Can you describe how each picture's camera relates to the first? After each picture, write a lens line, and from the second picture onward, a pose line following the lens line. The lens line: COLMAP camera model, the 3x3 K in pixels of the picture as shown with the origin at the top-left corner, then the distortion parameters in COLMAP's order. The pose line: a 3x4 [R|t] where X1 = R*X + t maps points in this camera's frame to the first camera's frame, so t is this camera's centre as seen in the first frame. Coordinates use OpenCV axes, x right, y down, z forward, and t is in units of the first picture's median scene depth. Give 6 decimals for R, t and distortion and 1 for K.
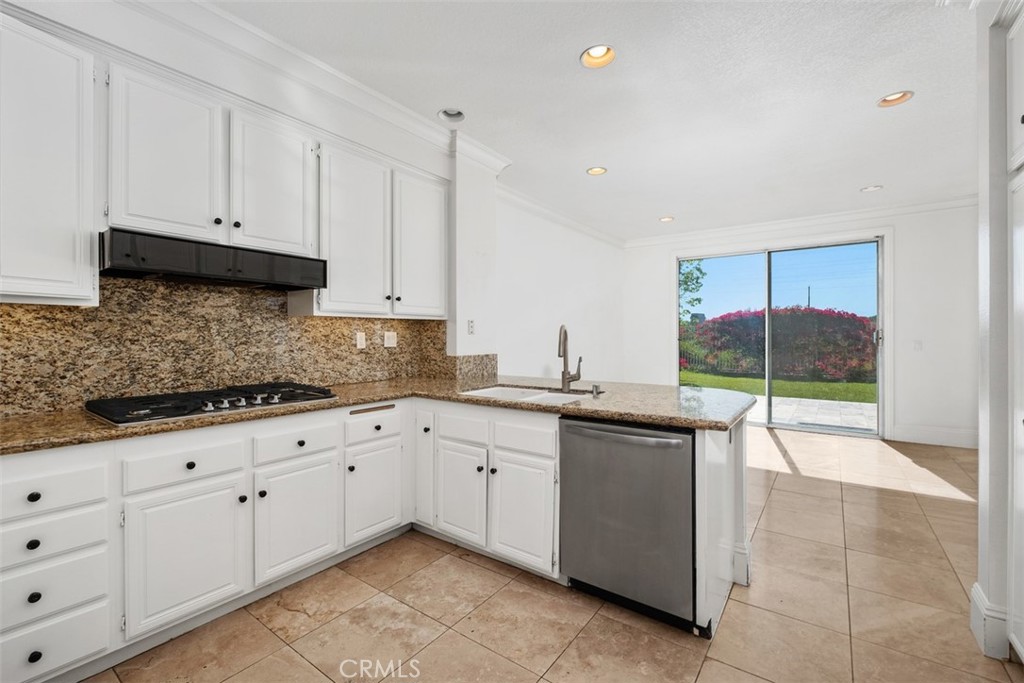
lens RADIAL K [[439.4, 0, 508.9], [0, 439.4, 336.2], [0, 0, 1]] dist [0.000469, -0.005258]
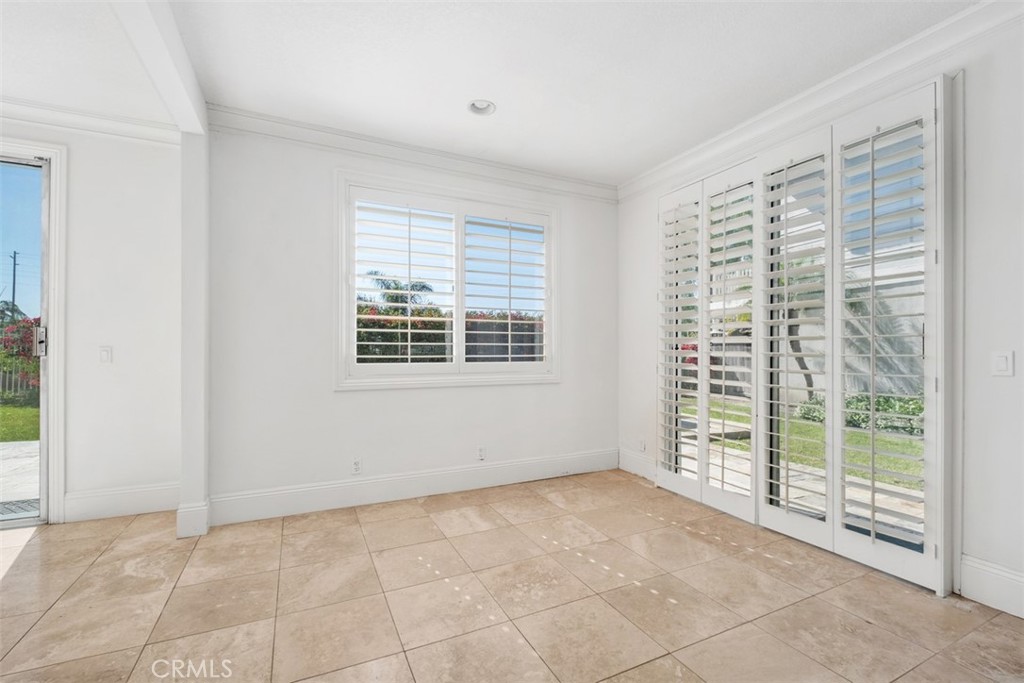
lens RADIAL K [[439.4, 0, 508.2], [0, 439.4, 348.3], [0, 0, 1]] dist [0.000469, -0.005258]
pose [[0.467176, 0.007707, 0.884131, 1.044547], [-0.005516, 0.999968, -0.005803, 0.017417], [-0.884147, -0.002166, 0.467203, 0.358043]]
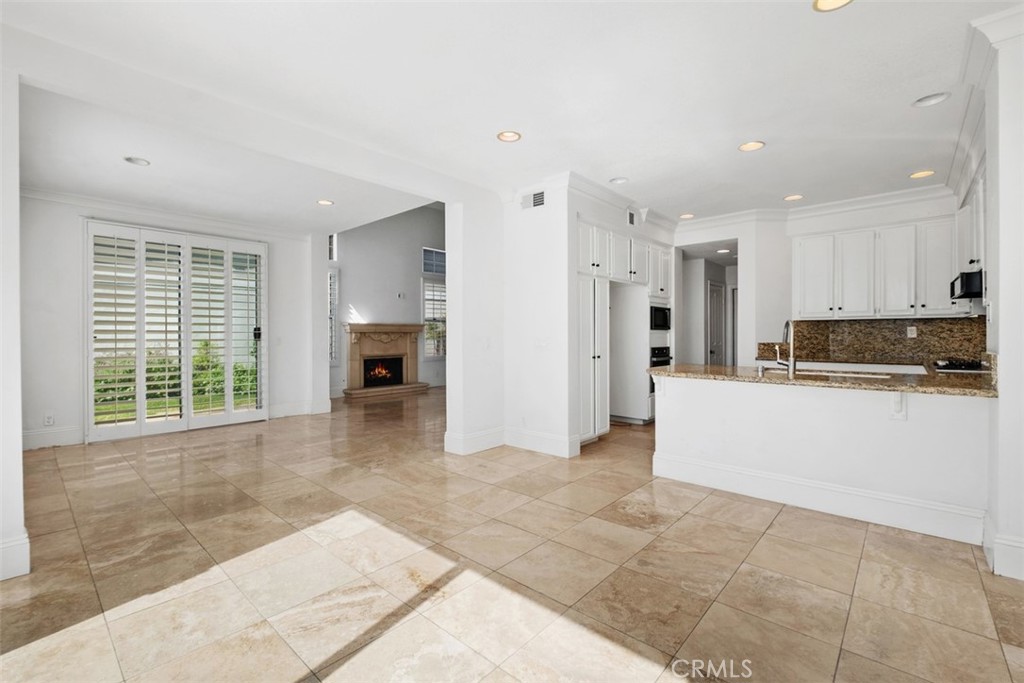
lens RADIAL K [[439.4, 0, 509.2], [0, 439.4, 340.0], [0, 0, 1]] dist [0.000469, -0.005258]
pose [[-0.995406, 0.004010, 0.095661, 0.671750], [0.005196, 0.999913, 0.012143, 0.010516], [-0.095604, 0.012584, -0.995340, 1.944409]]
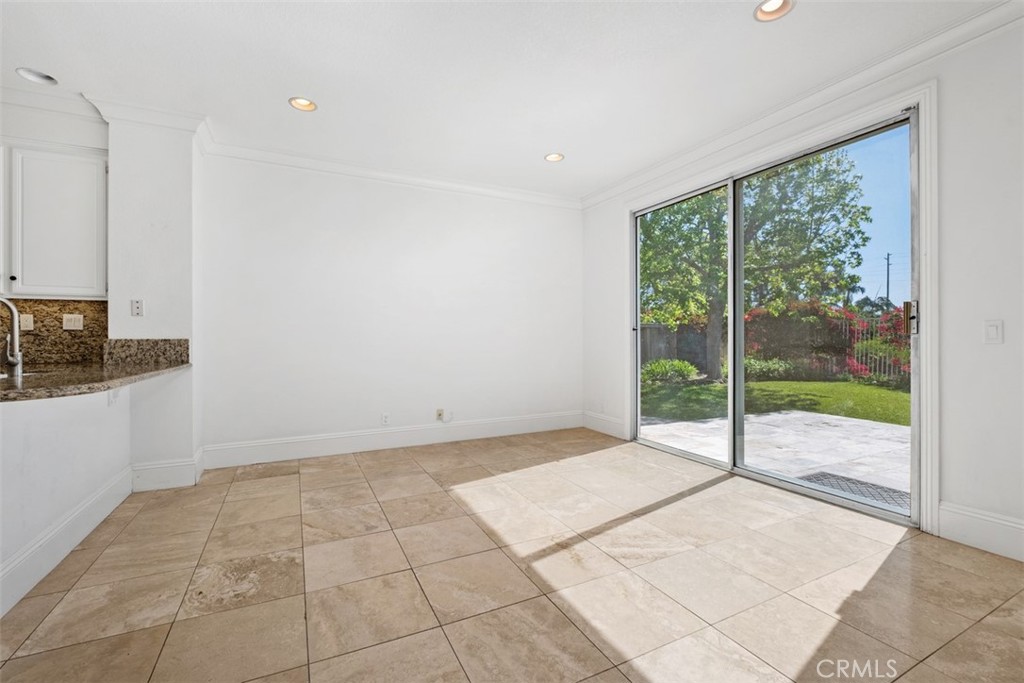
lens RADIAL K [[439.4, 0, 508.8], [0, 439.4, 338.5], [0, 0, 1]] dist [0.000469, -0.005258]
pose [[0.888217, 0.001870, -0.459421, 1.110988], [-0.001172, 0.999998, 0.001805, 0.043631], [0.459424, -0.001065, 0.888217, 0.609512]]
